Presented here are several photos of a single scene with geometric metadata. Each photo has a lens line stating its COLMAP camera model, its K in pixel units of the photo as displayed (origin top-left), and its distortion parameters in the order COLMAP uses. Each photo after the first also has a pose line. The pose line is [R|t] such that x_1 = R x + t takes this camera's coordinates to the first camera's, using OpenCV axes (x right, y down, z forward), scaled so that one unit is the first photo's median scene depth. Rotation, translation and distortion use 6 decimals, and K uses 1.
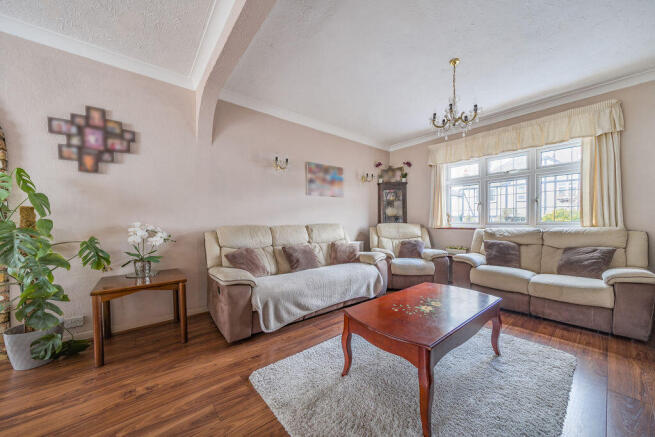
lens RADIAL K [[227.0, 0, 285.9], [0, 227.0, 227.1], [0, 0, 1]] dist [-0.002406, -0.000416]
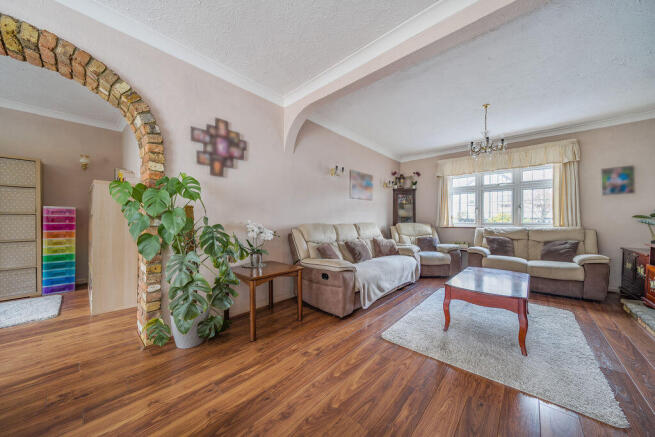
lens RADIAL K [[227.0, 0, 290.2], [0, 227.0, 223.1], [0, 0, 1]] dist [-0.002406, -0.000416]
pose [[0.988437, 0.008272, 0.151409, -0.561601], [-0.006243, 0.999884, -0.013876, 0.008293], [-0.151506, 0.012771, 0.988374, -0.151666]]
